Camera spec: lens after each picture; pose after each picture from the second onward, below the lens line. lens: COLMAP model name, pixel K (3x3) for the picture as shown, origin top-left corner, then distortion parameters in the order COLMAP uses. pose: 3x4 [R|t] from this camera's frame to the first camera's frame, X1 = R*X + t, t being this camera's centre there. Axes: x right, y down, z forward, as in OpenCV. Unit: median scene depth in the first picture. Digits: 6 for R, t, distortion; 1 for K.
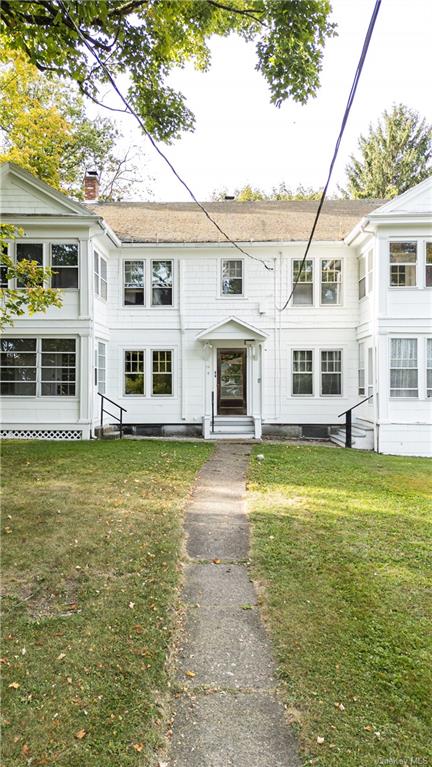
lens RADIAL K [[533.5, 0, 214.2], [0, 533.5, 387.1], [0, 0, 1]] dist [0.061865, -0.049383]
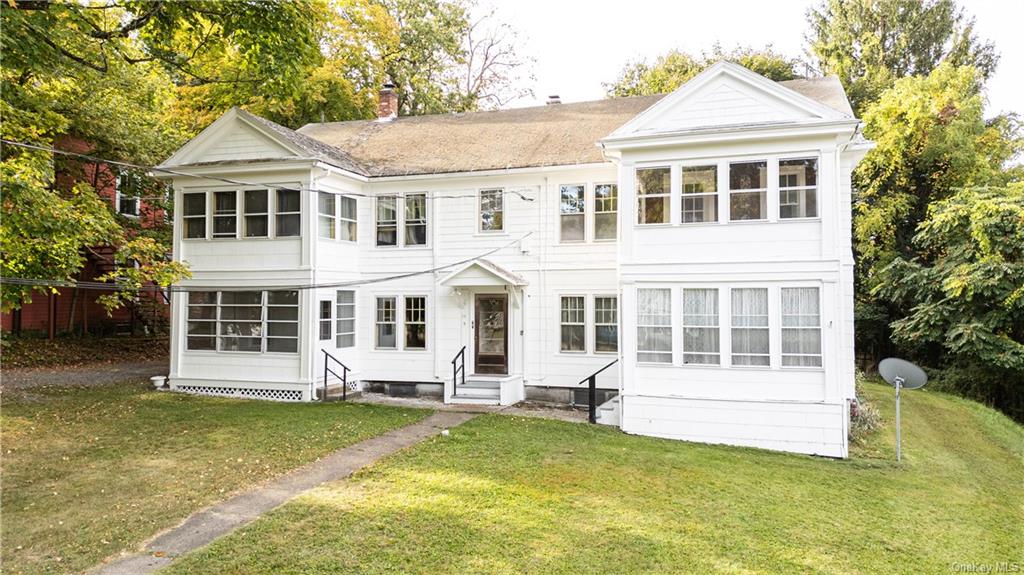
lens RADIAL K [[712.2, 0, 518.0], [0, 712.2, 283.7], [0, 0, 1]] dist [0.061865, -0.049383]
pose [[0.959736, -0.008993, -0.280761, 0.389871], [0.001857, 0.999669, -0.025672, -0.060492], [0.280899, 0.024117, 0.959434, -0.063040]]
